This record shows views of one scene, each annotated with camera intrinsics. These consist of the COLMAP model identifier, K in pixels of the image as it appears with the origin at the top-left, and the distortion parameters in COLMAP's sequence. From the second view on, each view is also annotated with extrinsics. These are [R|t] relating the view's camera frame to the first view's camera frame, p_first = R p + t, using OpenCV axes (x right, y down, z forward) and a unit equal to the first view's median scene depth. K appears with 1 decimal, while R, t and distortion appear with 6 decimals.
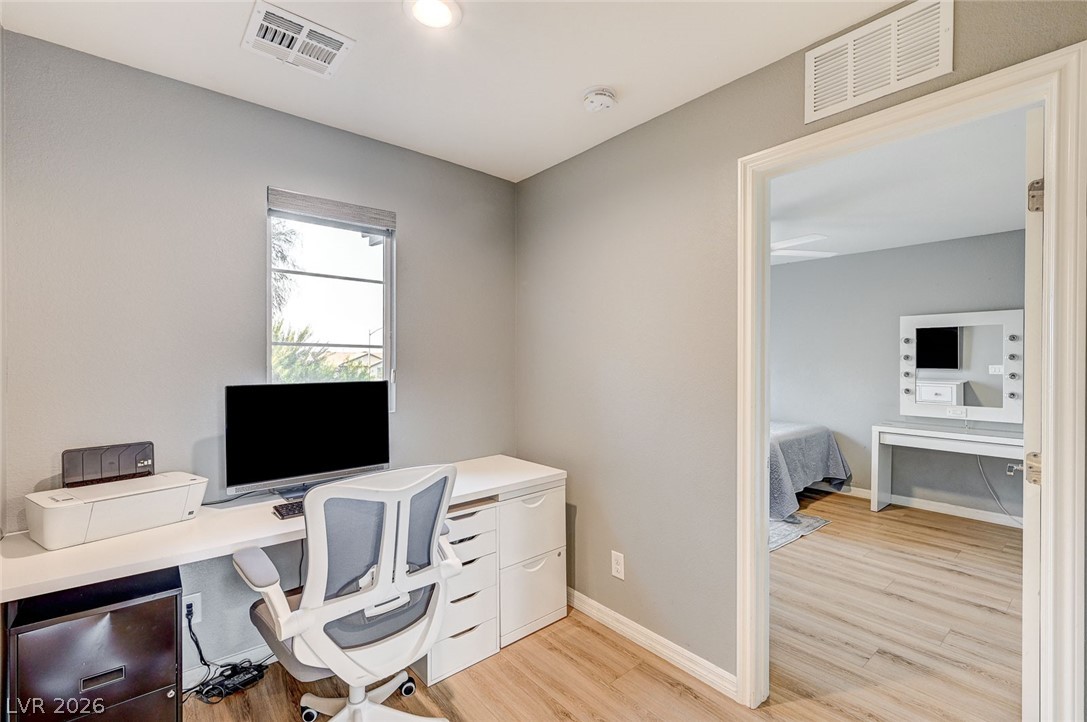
lens RADIAL K [[460.7, 0, 545.6], [0, 460.7, 360.0], [0, 0, 1]] dist [-0.004047, -0.000623]
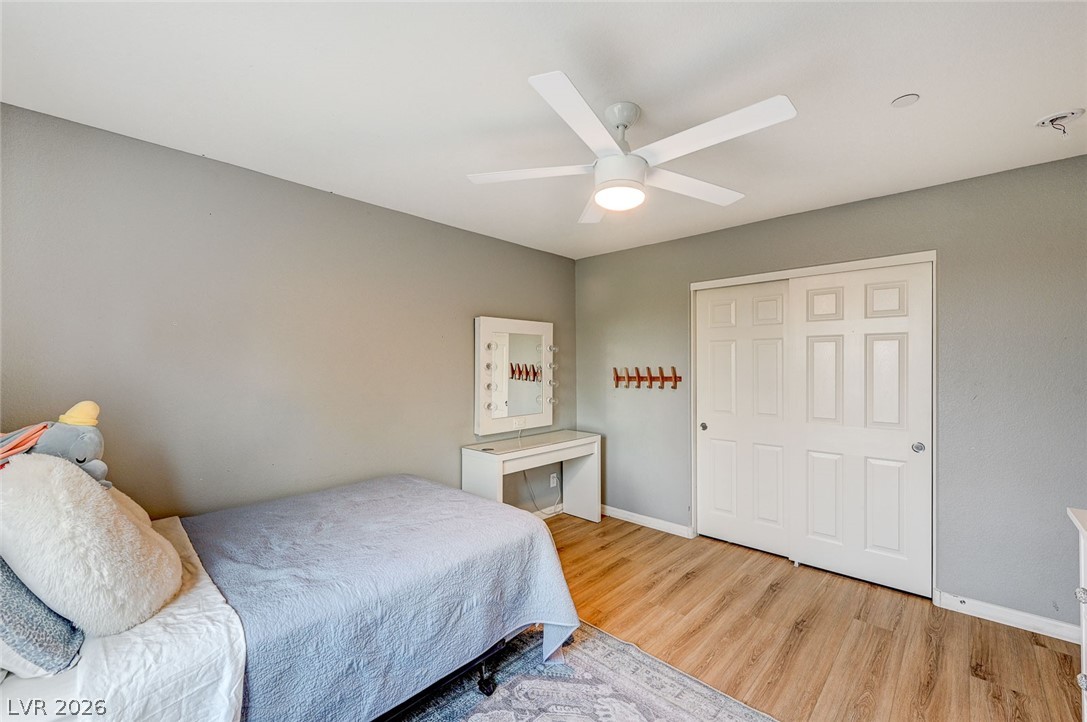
lens RADIAL K [[450.3, 0, 543.4], [0, 450.3, 362.6], [0, 0, 1]] dist [-0.000085, 0.000063]
pose [[-0.117692, 0.001024, 0.993050, -0.062545], [0.005630, 0.999984, -0.000364, -0.014617], [-0.993034, 0.005548, -0.117696, 1.406227]]
